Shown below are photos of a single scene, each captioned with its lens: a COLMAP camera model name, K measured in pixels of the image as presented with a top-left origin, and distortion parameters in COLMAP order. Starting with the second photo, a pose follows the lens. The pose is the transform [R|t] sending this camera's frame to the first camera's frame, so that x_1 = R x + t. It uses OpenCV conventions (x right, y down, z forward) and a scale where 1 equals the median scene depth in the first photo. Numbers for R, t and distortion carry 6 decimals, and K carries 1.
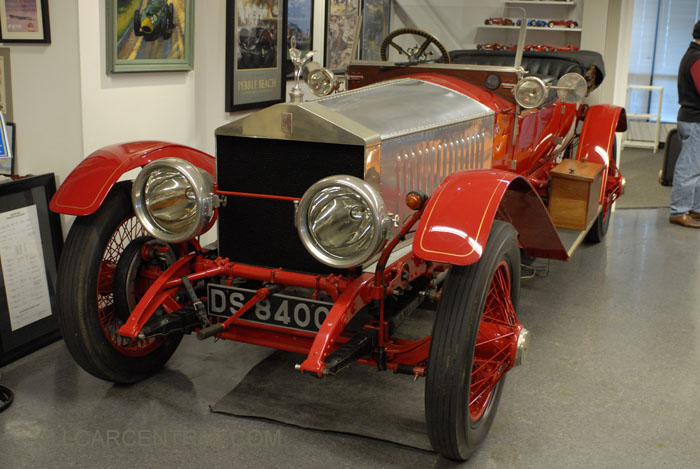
lens RADIAL K [[868.5, 0, 348.3], [0, 868.5, 236.5], [0, 0, 1]] dist [-0.051688, 0.000000]
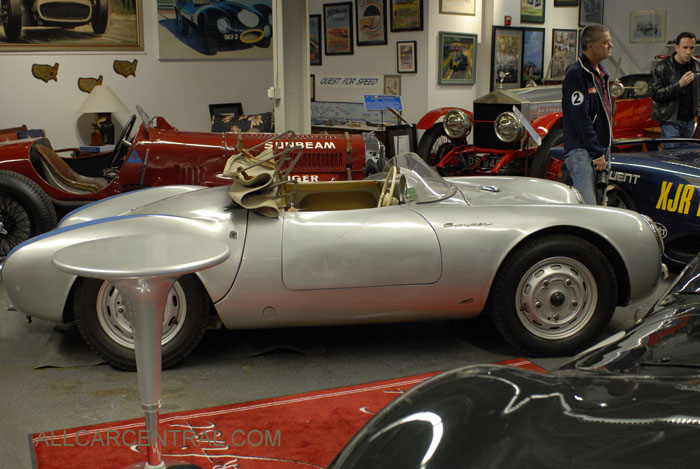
lens RADIAL K [[868.5, 0, 349.4], [0, 868.5, 234.7], [0, 0, 1]] dist [-0.051688, 0.000000]
pose [[0.928217, 0.040385, -0.369840, 0.429896], [-0.056499, 0.997863, -0.032837, 0.343778], [0.367723, 0.051375, 0.928515, -1.408894]]
